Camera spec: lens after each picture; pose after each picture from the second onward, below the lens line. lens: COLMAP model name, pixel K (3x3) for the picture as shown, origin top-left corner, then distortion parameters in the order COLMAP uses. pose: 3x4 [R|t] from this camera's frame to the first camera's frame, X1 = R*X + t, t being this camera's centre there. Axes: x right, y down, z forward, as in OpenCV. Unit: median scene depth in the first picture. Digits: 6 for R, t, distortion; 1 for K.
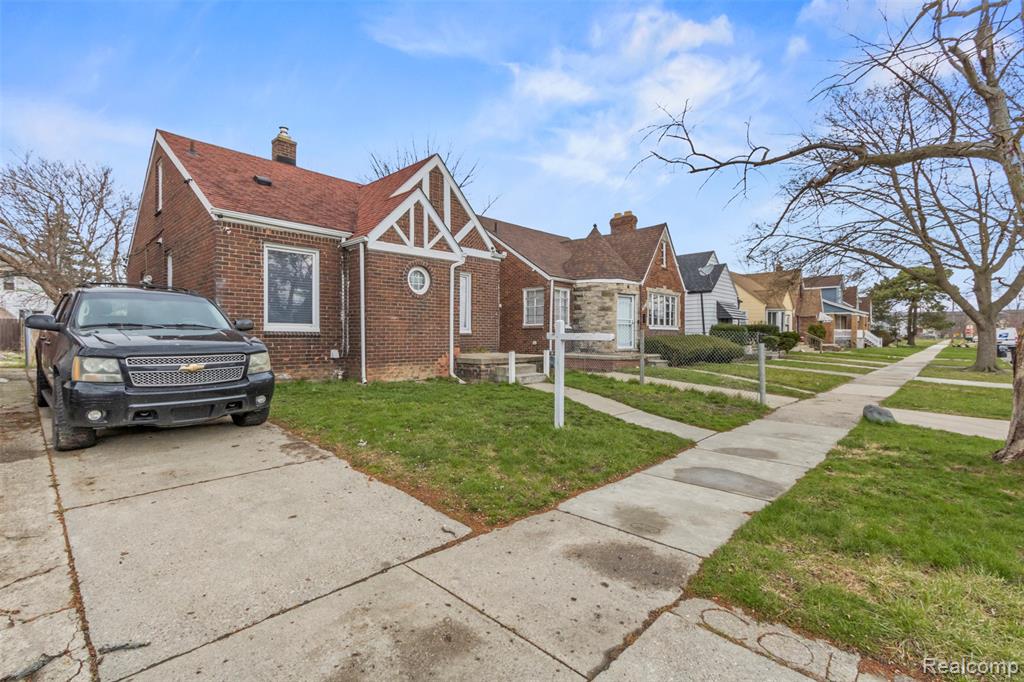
lens RADIAL K [[471.6, 0, 511.6], [0, 471.6, 340.8], [0, 0, 1]] dist [0.010078, 0.000267]
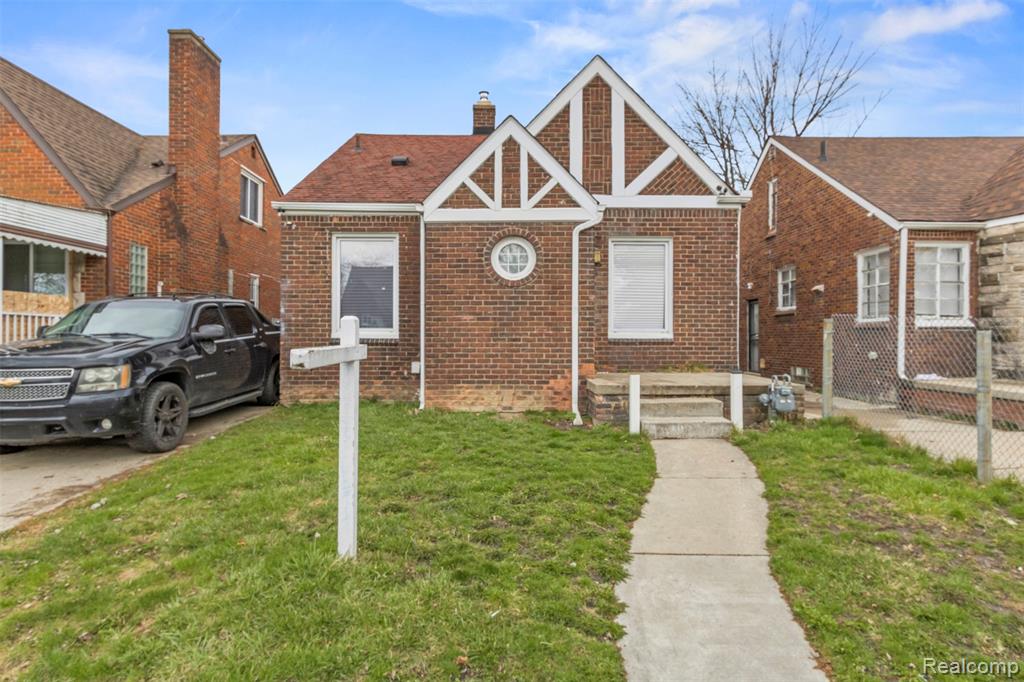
lens RADIAL K [[572.2, 0, 512.0], [0, 572.2, 337.9], [0, 0, 1]] dist [0.006705, 0.000249]
pose [[0.686769, -0.002903, -0.726870, 0.371233], [-0.005703, 0.999940, -0.009383, -0.011204], [0.726853, 0.010589, 0.686711, 0.452558]]
